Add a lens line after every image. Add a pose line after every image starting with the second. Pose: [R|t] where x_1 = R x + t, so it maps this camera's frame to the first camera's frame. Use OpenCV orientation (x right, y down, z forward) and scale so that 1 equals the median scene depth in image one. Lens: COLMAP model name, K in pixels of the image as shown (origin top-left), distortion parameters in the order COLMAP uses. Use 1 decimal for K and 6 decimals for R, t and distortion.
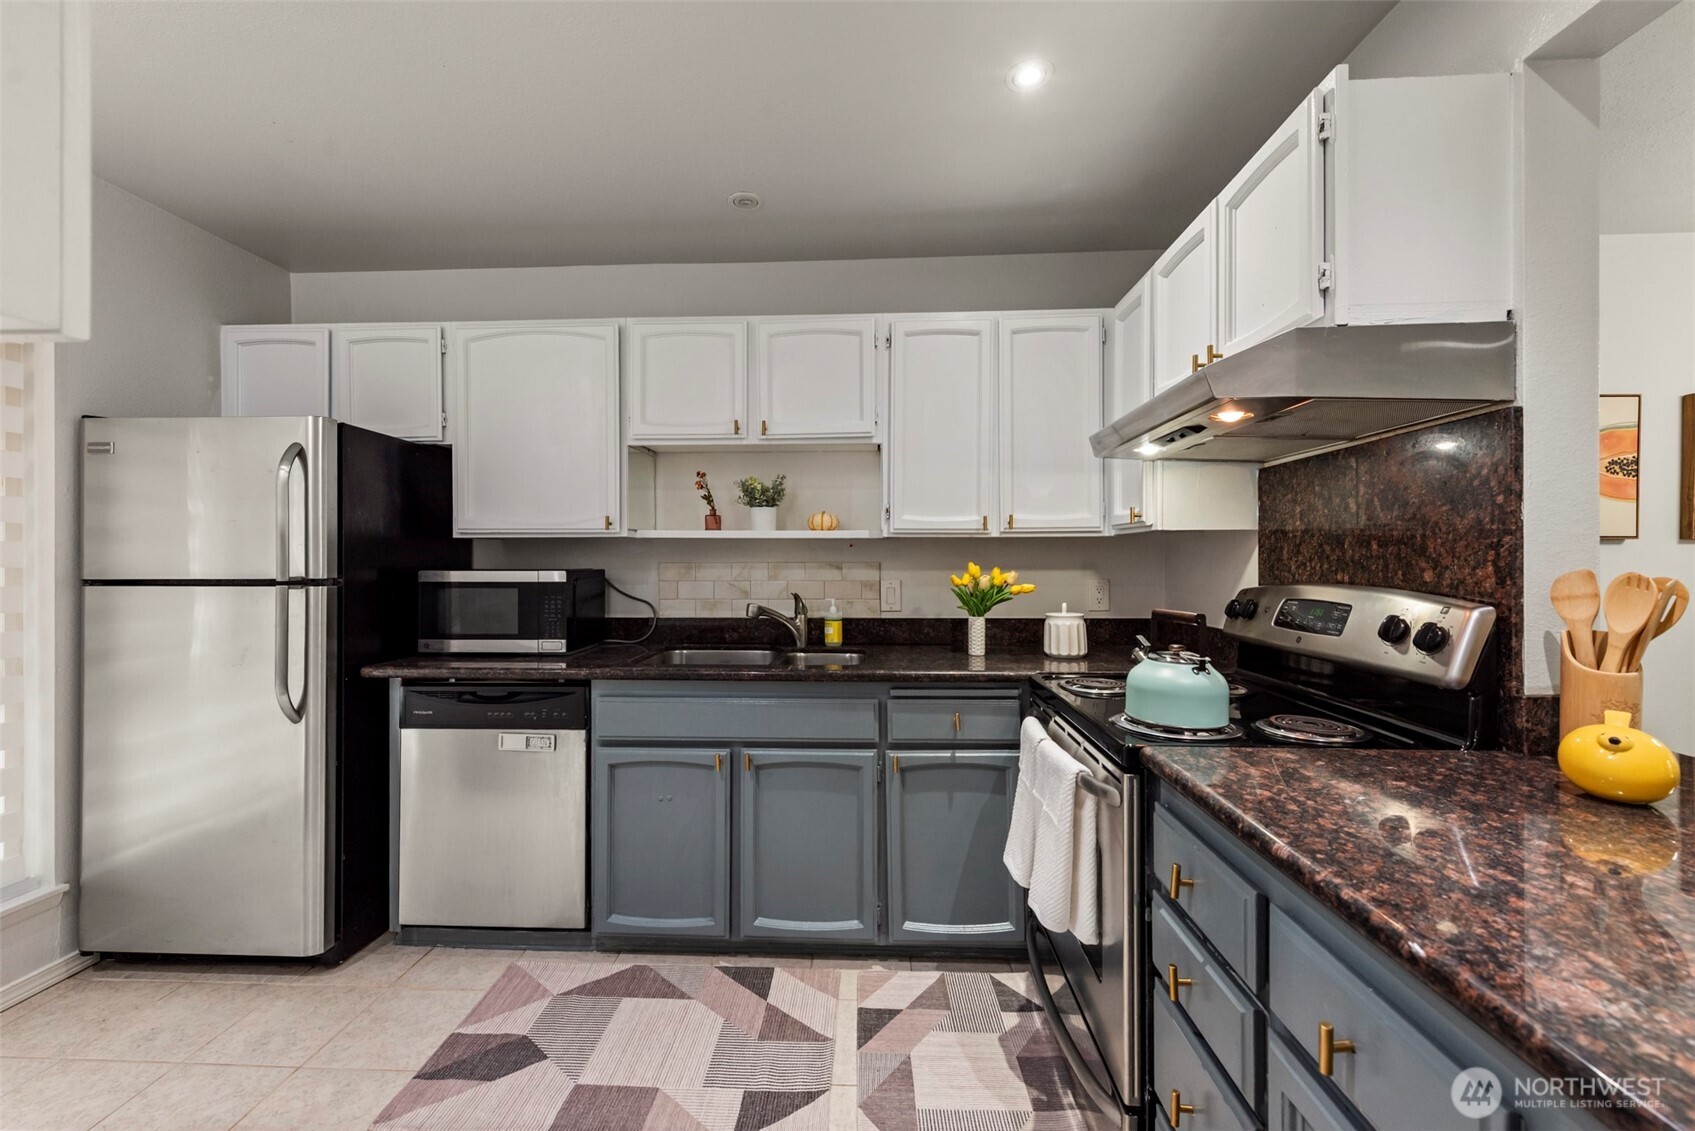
lens RADIAL K [[666.3, 0, 844.6], [0, 666.3, 557.3], [0, 0, 1]] dist [0.007191, -0.002995]
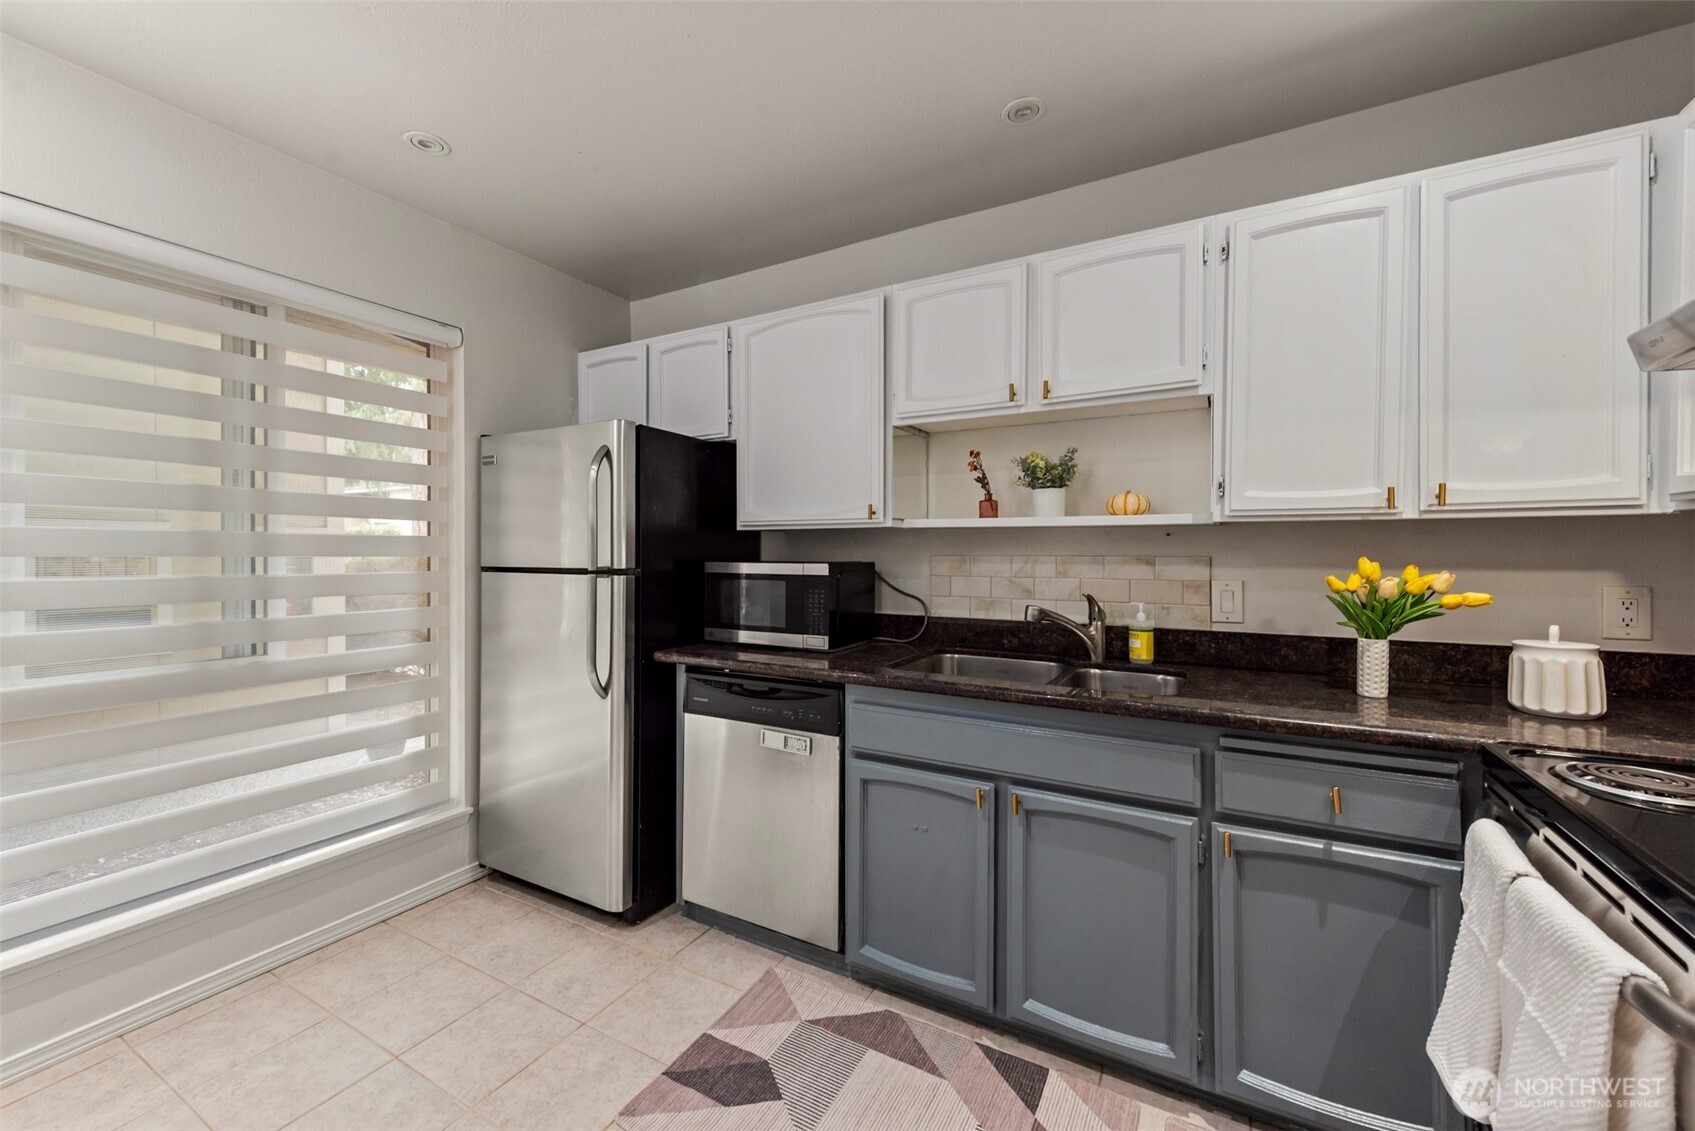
lens RADIAL K [[666.3, 0, 846.3], [0, 666.3, 557.9], [0, 0, 1]] dist [0.007191, -0.002995]
pose [[0.893327, 0.006746, -0.449357, 0.030631], [-0.000808, 0.999910, 0.013405, -0.000500], [0.449407, -0.011612, 0.893252, 0.184757]]
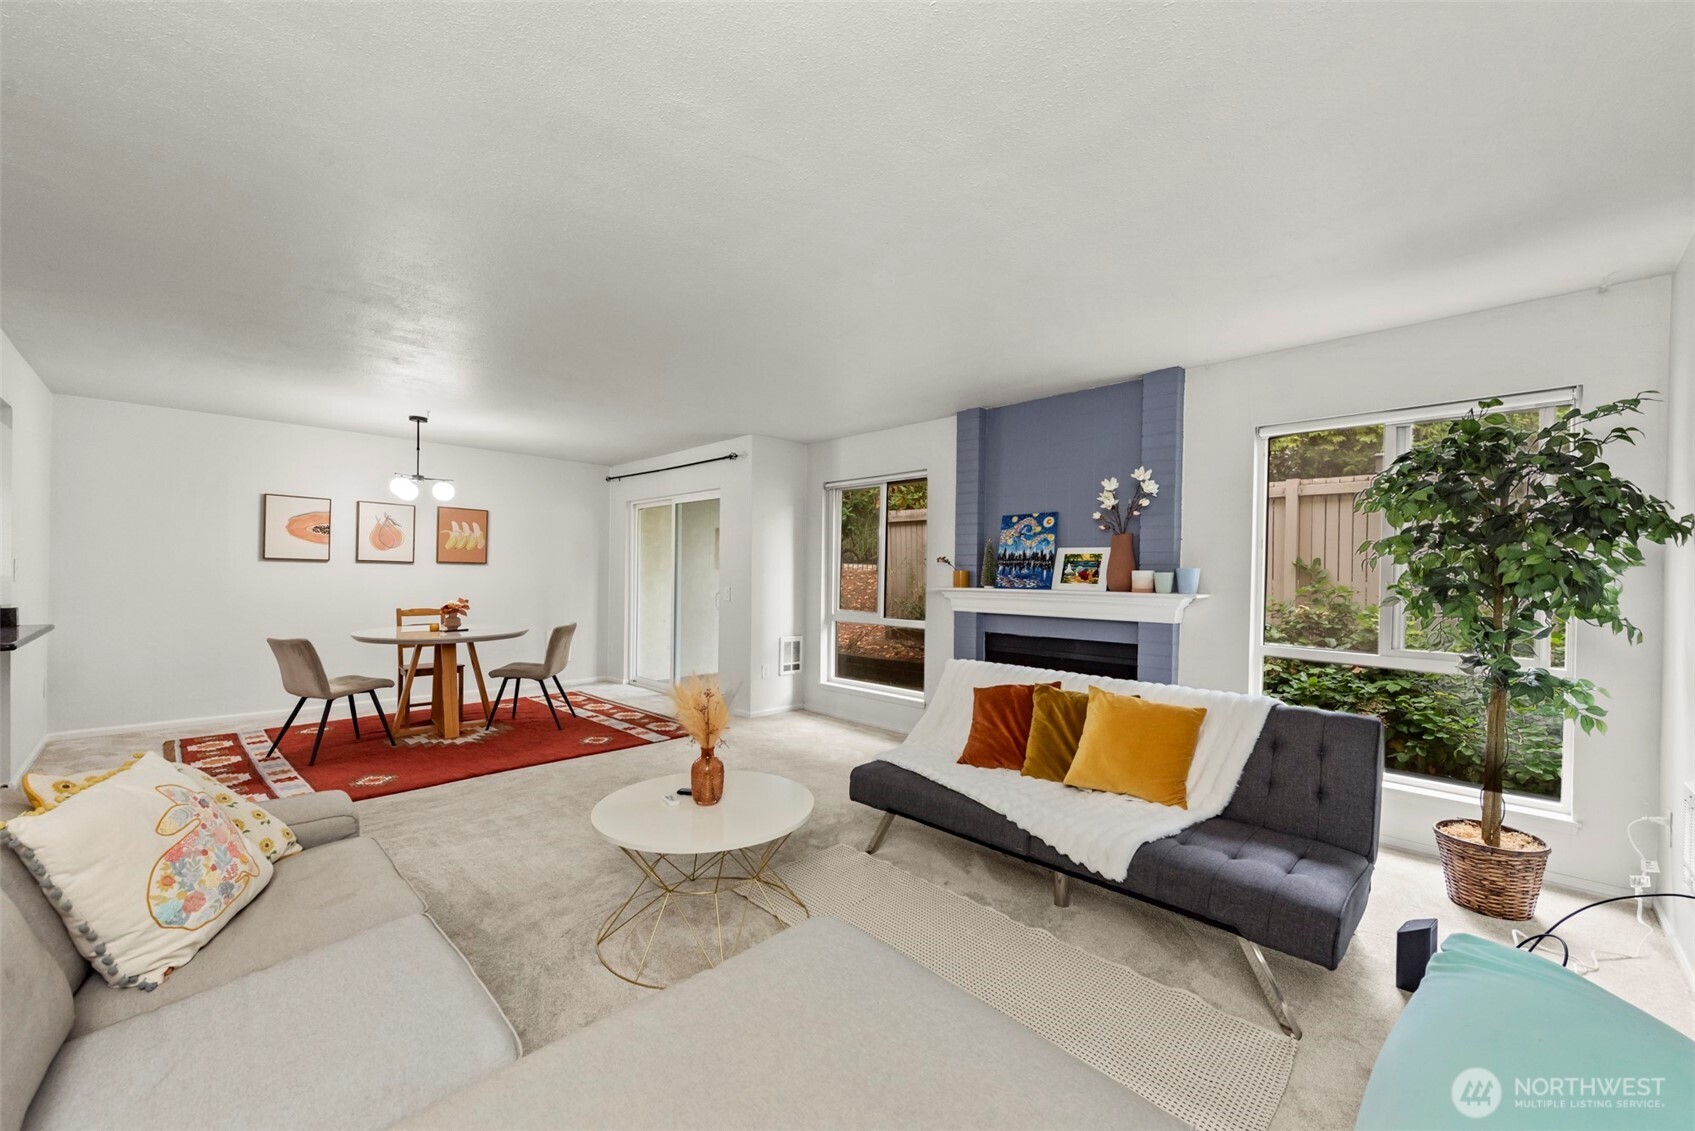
lens RADIAL K [[666.3, 0, 847.5], [0, 666.3, 574.5], [0, 0, 1]] dist [0.007191, -0.002995]
pose [[0.651026, 0.009104, 0.759001, 0.684553], [-0.014410, 0.999896, 0.000366, -0.004319], [-0.758919, -0.011175, 0.651089, -2.285053]]
